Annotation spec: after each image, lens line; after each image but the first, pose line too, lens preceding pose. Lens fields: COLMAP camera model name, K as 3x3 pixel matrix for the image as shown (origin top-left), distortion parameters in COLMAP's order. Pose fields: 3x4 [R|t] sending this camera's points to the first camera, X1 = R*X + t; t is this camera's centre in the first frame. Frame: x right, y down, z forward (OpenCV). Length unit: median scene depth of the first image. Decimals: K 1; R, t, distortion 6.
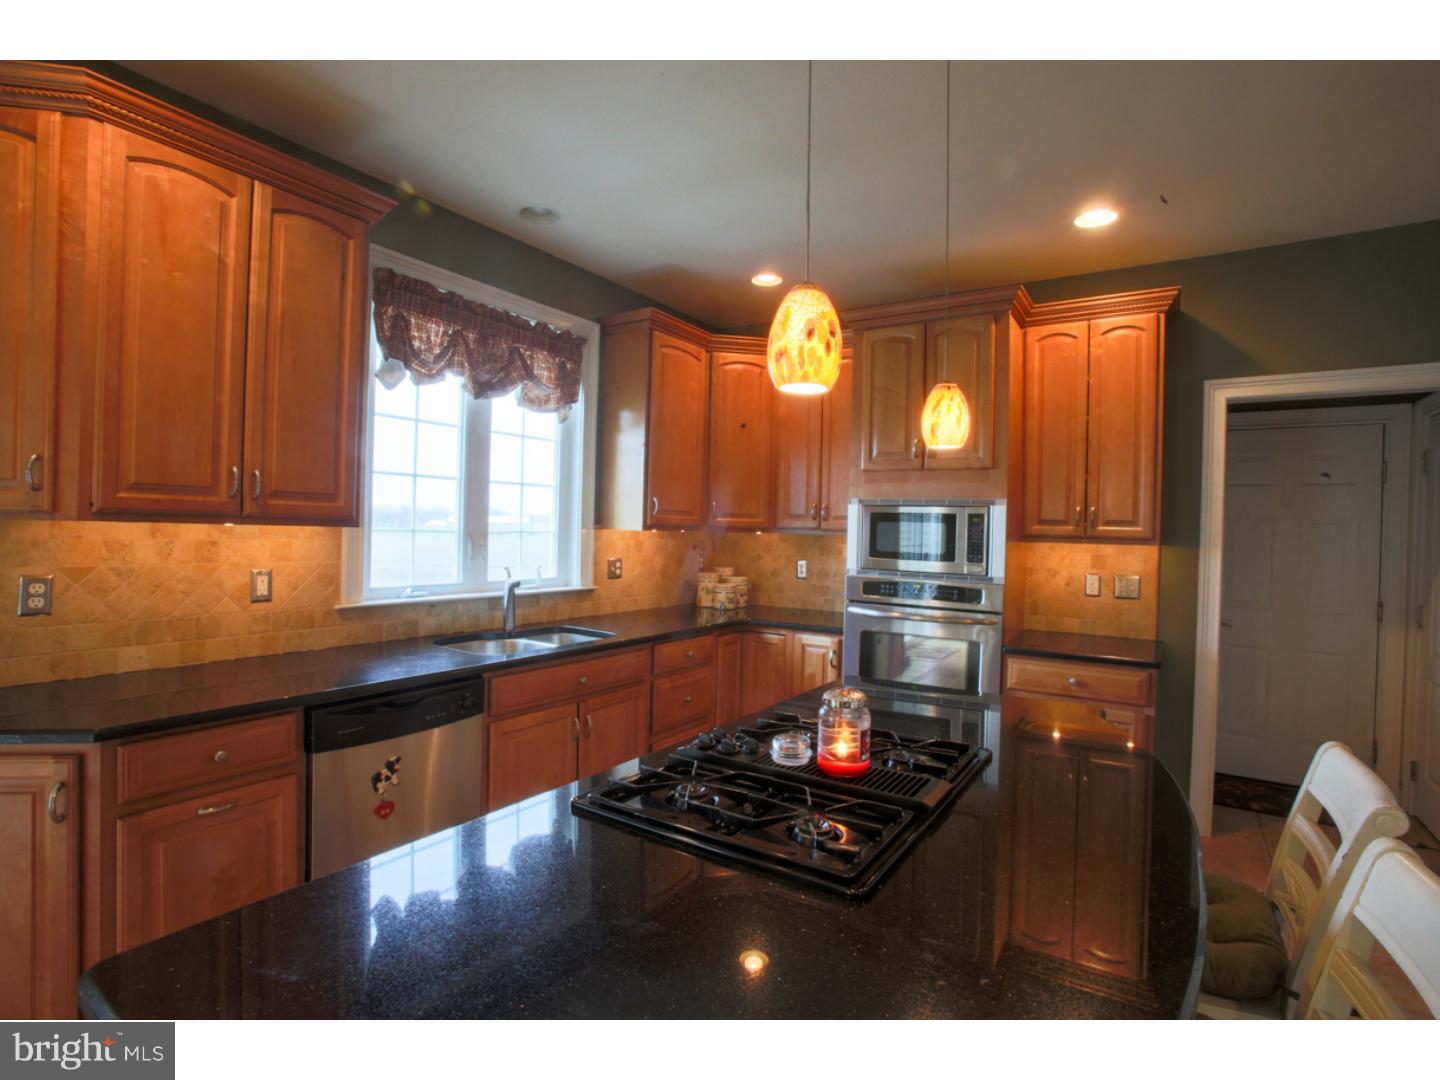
lens RADIAL K [[710.4, 0, 720.0], [0, 710.4, 540.0], [0, 0, 1]] dist [-0.052774, 0.000546]
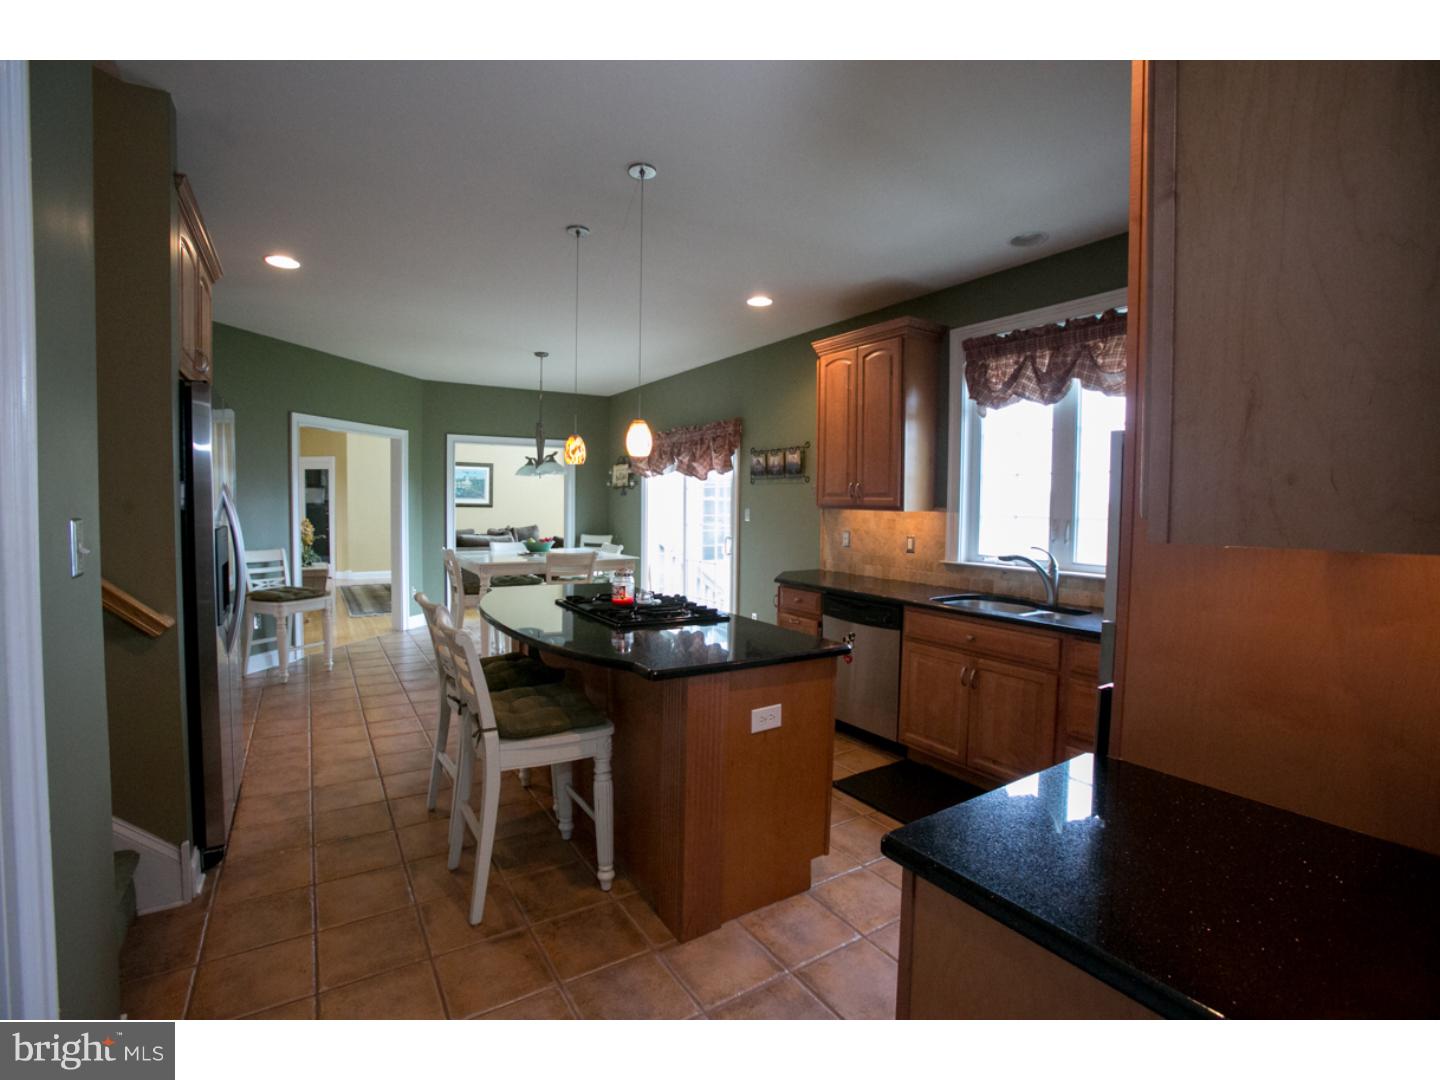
lens RADIAL K [[710.4, 0, 720.0], [0, 710.4, 540.0], [0, 0, 1]] dist [-0.052774, 0.000546]
pose [[-0.423421, 0.017126, -0.905771, 0.914816], [-0.037995, 0.998606, 0.036643, 0.003837], [0.905136, 0.049930, -0.422180, 0.962320]]
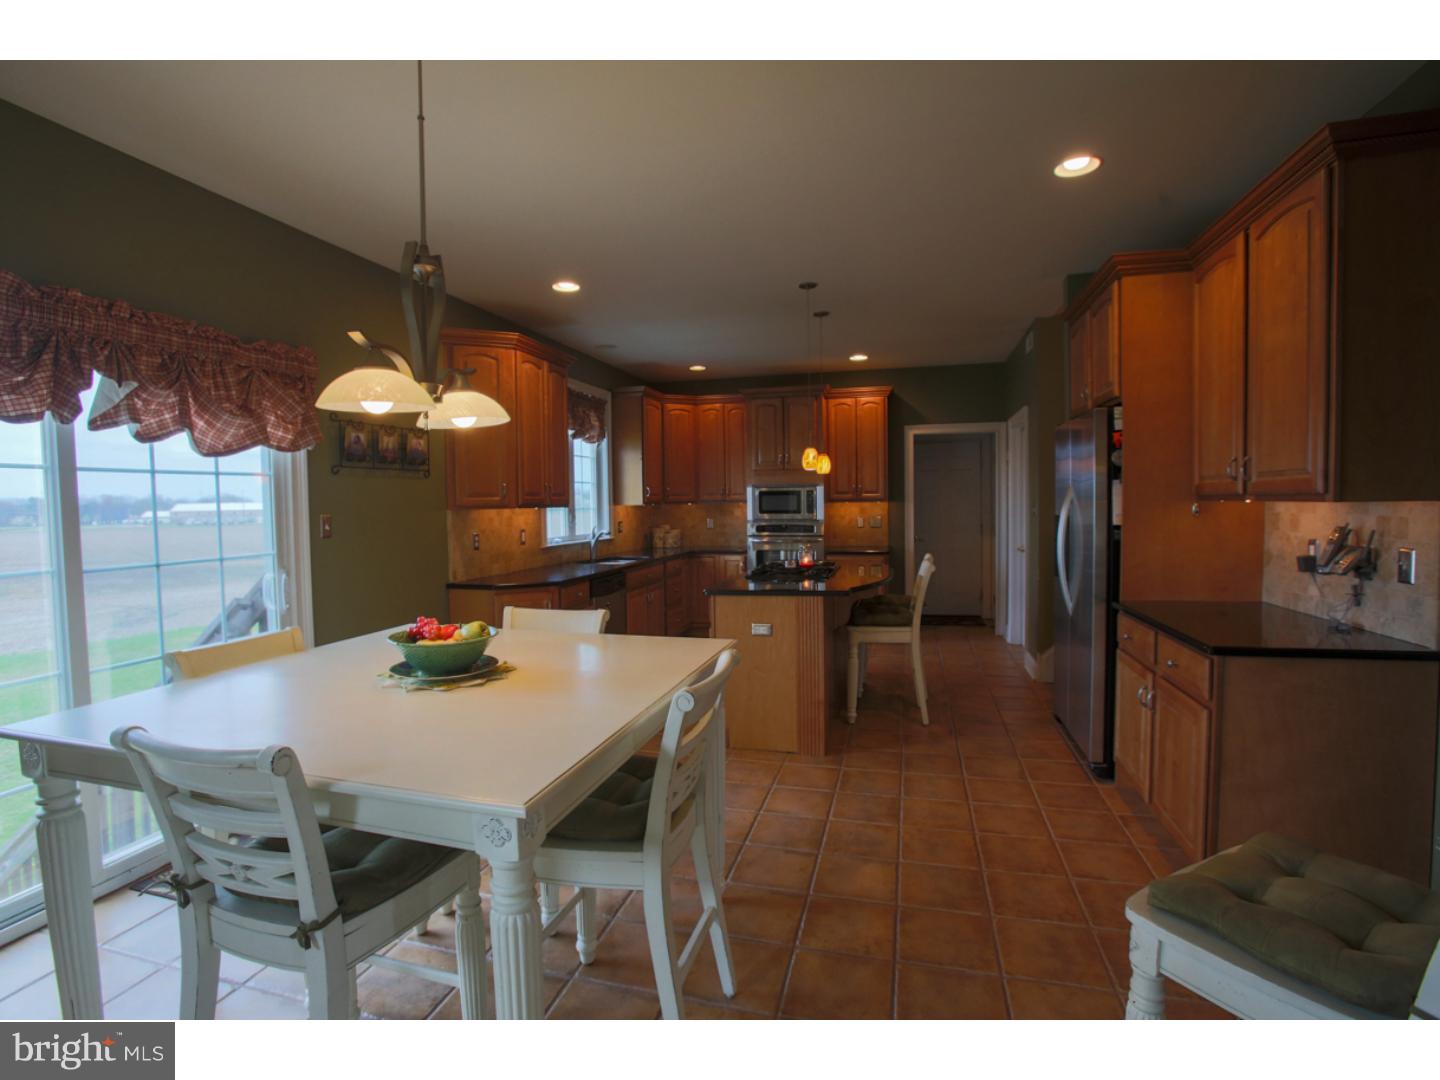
lens RADIAL K [[710.4, 0, 720.0], [0, 710.4, 540.0], [0, 0, 1]] dist [-0.052774, 0.000546]
pose [[0.948134, -0.056767, 0.312762, -0.552245], [0.044117, 0.997902, 0.047383, -0.001155], [-0.314796, -0.031127, 0.948649, -0.915098]]
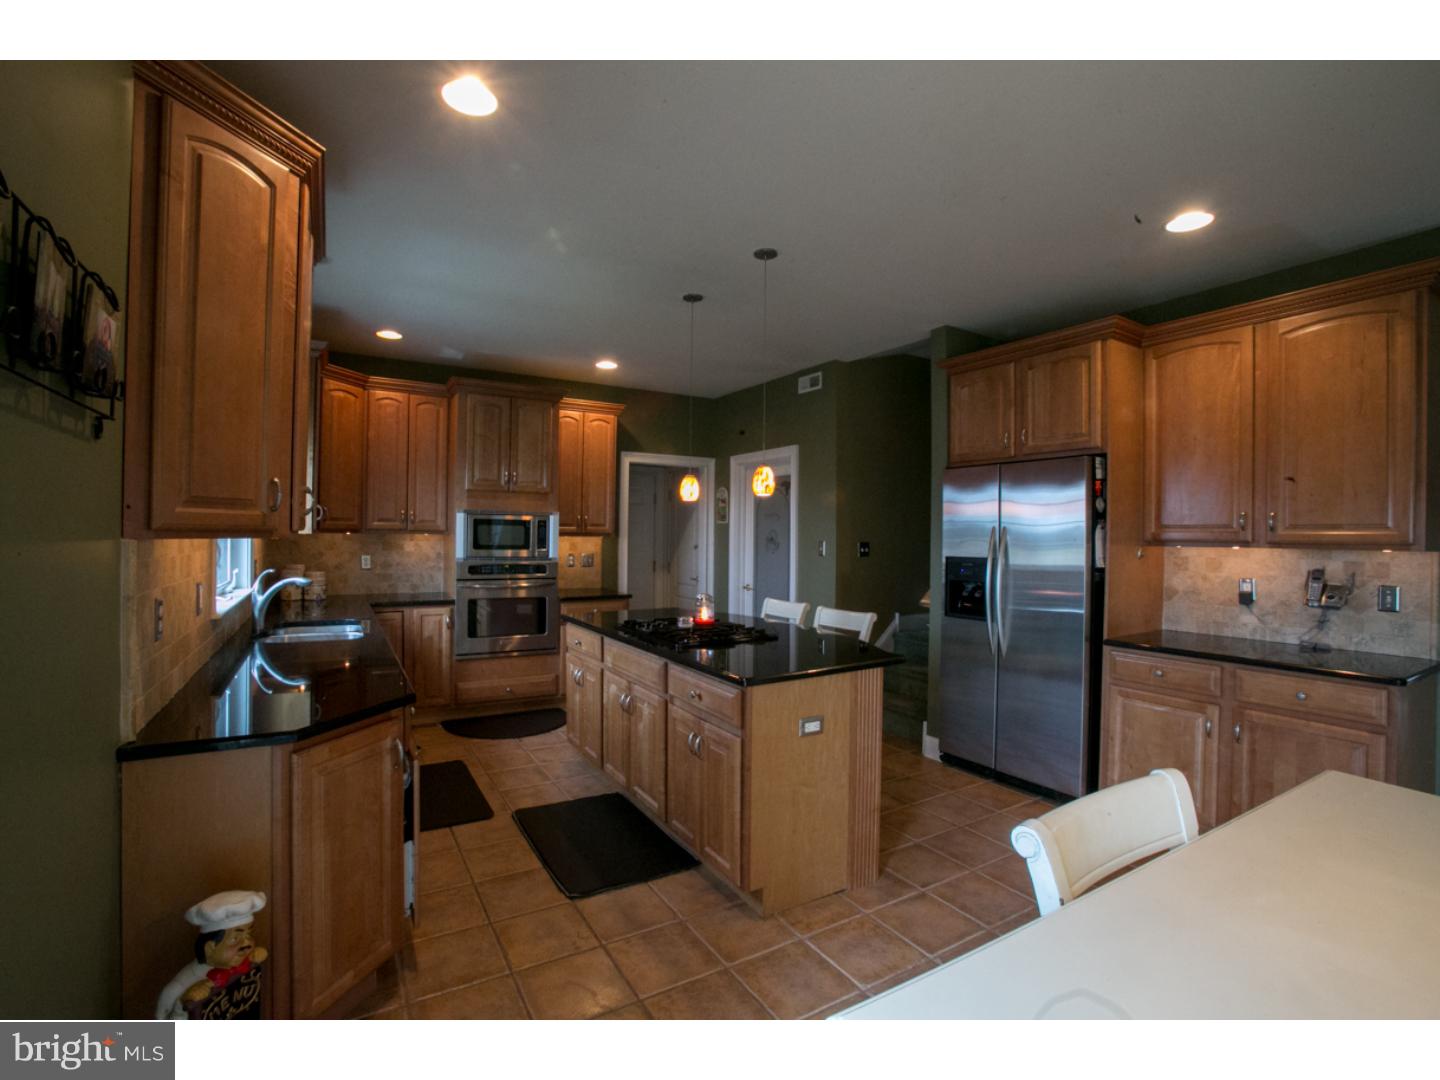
lens RADIAL K [[663.9, 0, 720.0], [0, 663.9, 540.0], [0, 0, 1]] dist [-0.052154, 0.000476]
pose [[0.429114, -0.026425, 0.902864, -0.843145], [0.010972, 0.999651, 0.024043, -0.022664], [-0.903184, -0.000411, 0.429254, -0.050626]]
